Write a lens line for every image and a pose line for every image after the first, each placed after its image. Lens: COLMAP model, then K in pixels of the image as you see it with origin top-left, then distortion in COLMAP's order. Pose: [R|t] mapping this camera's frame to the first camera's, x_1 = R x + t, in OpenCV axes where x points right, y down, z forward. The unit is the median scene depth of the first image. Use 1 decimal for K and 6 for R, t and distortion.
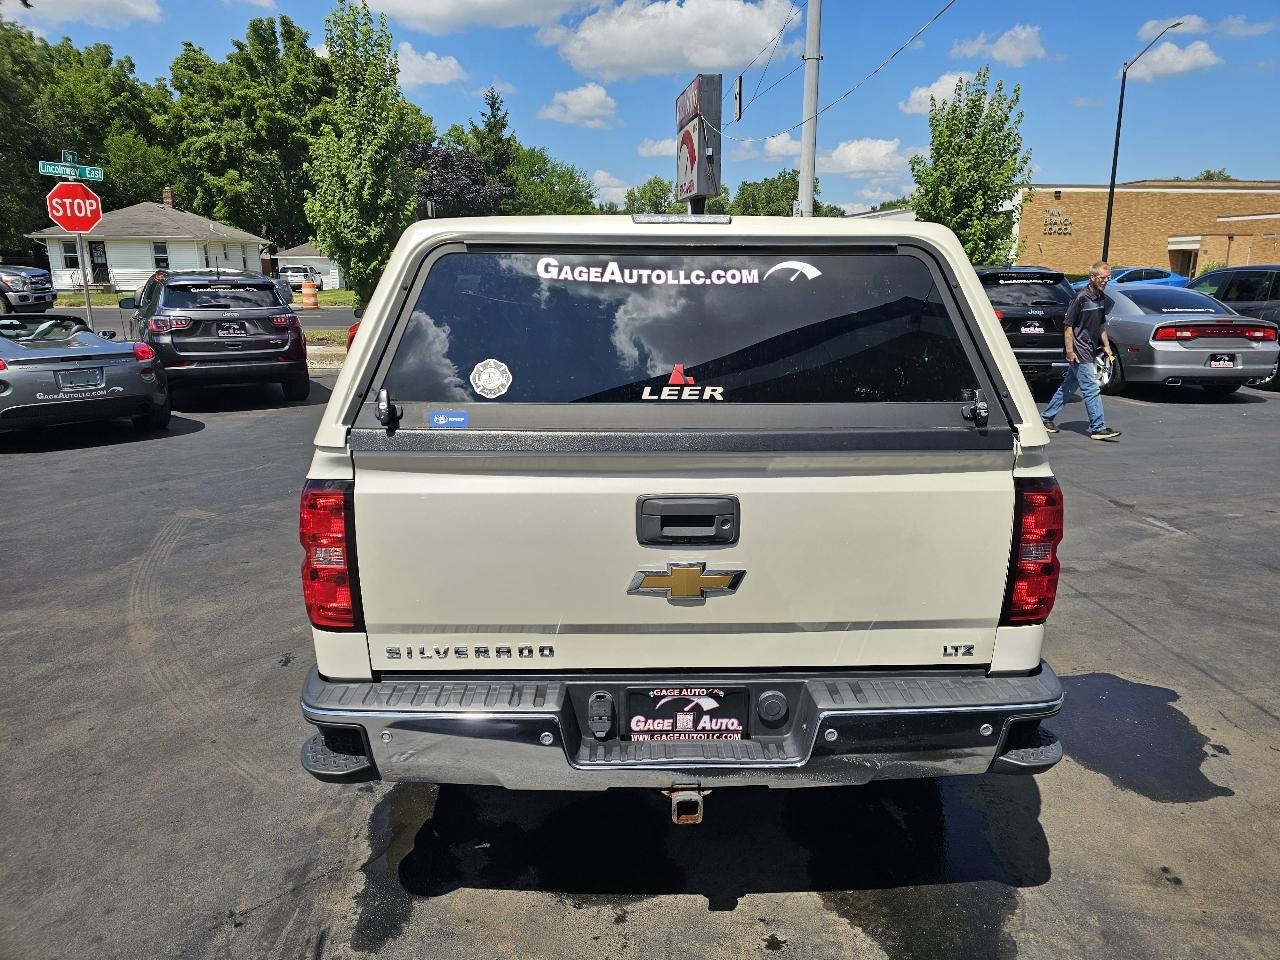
lens RADIAL K [[866.7, 0, 660.0], [0, 866.7, 471.3], [0, 0, 1]] dist [0.056788, -0.044173]
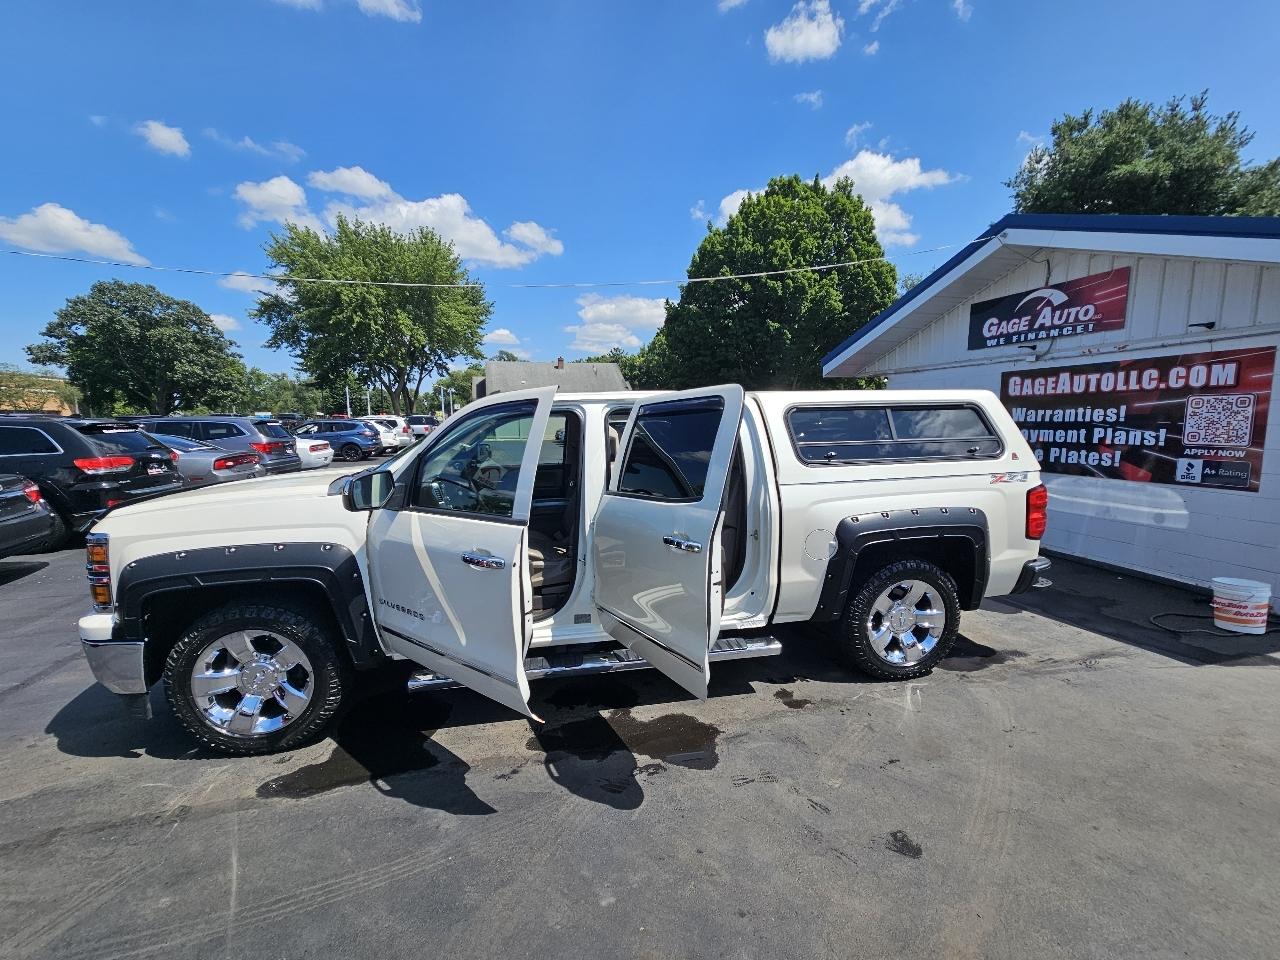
lens RADIAL K [[516.6, 0, 643.7], [0, 516.6, 480.9], [0, 0, 1]] dist [-0.001222, -0.000394]
pose [[-0.152439, -0.126139, 0.980230, -1.686443], [0.233801, 0.959067, 0.159775, -0.514964], [-0.960260, 0.253535, -0.116708, 2.239257]]
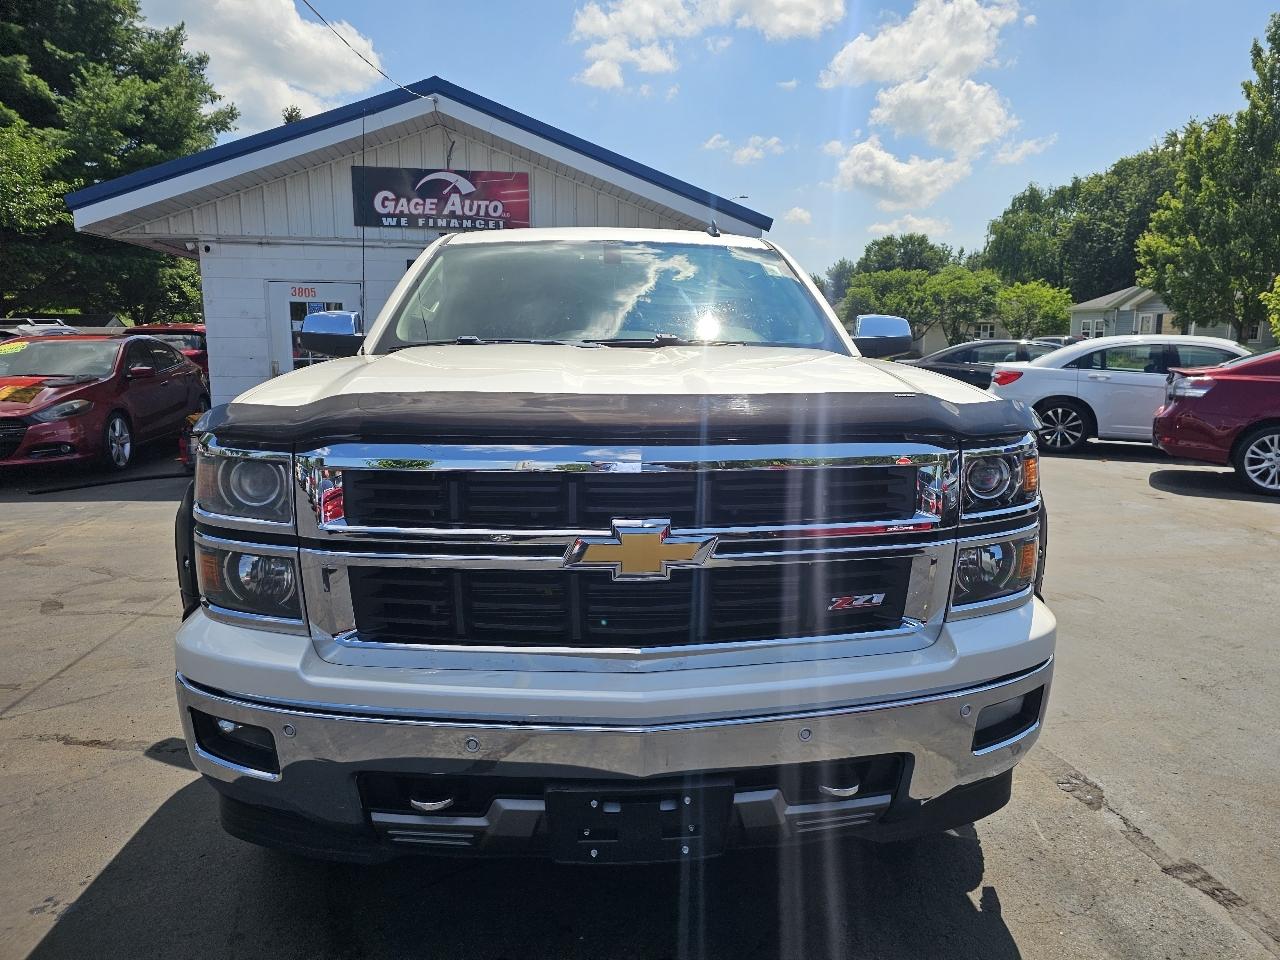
lens RADIAL K [[852.2, 0, 640.0], [0, 852.2, 480.0], [0, 0, 1]] dist [0.055281, -0.041394]
pose [[-0.999662, -0.005340, -0.025443, -0.045639], [-0.014620, 0.924736, 0.380327, -0.772081], [0.021498, 0.380571, -0.924502, 4.039156]]
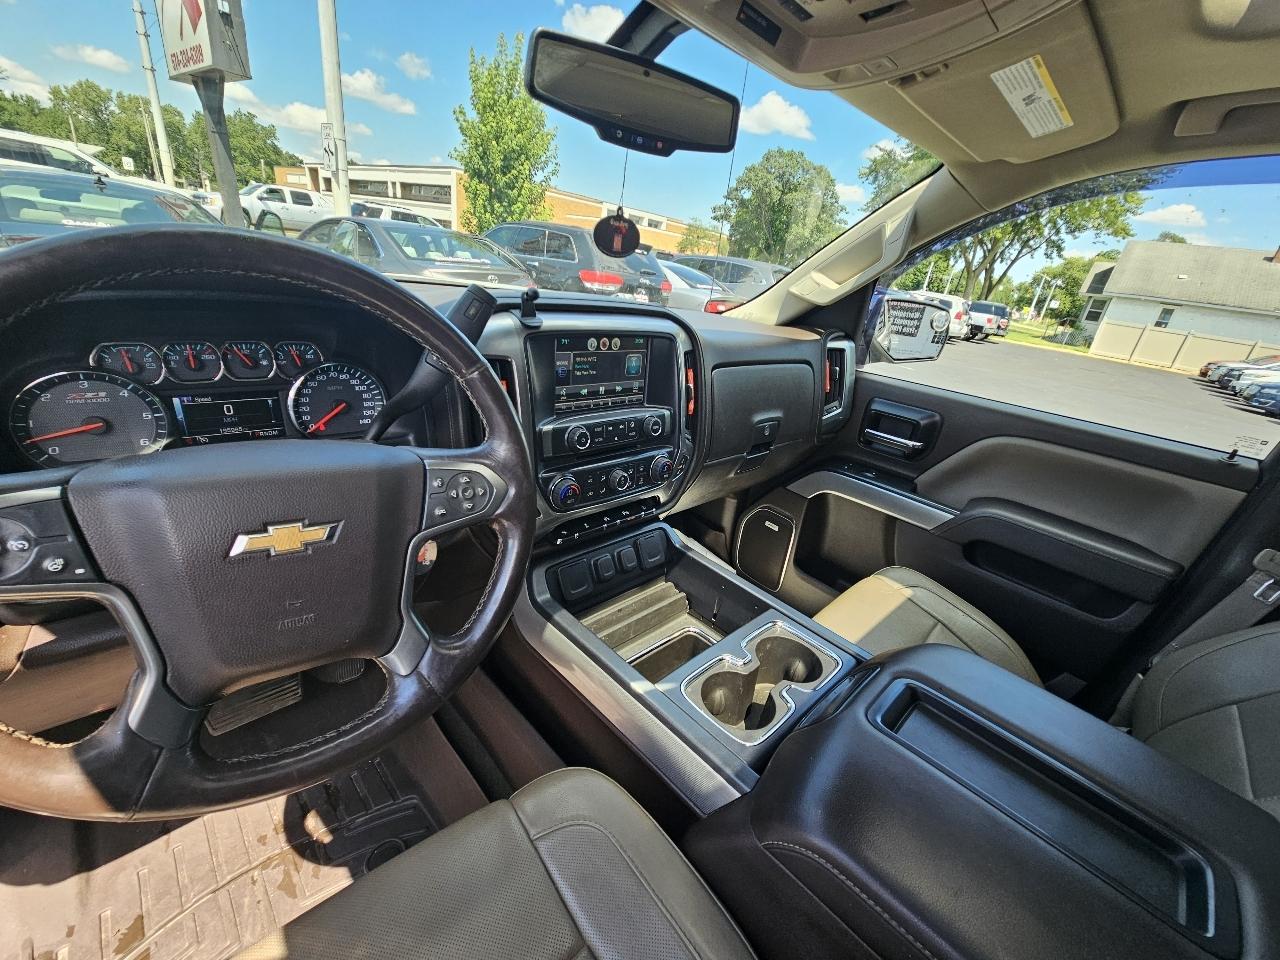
lens RADIAL K [[527.5, 0, 646.8], [0, 527.5, 468.4], [0, 0, 1]] dist [0.000802, -0.000118]
pose [[0.734130, -0.156361, 0.660760, -0.227986], [0.019658, 0.977611, 0.209498, -0.429606], [-0.678724, -0.140809, 0.720768, 2.325744]]
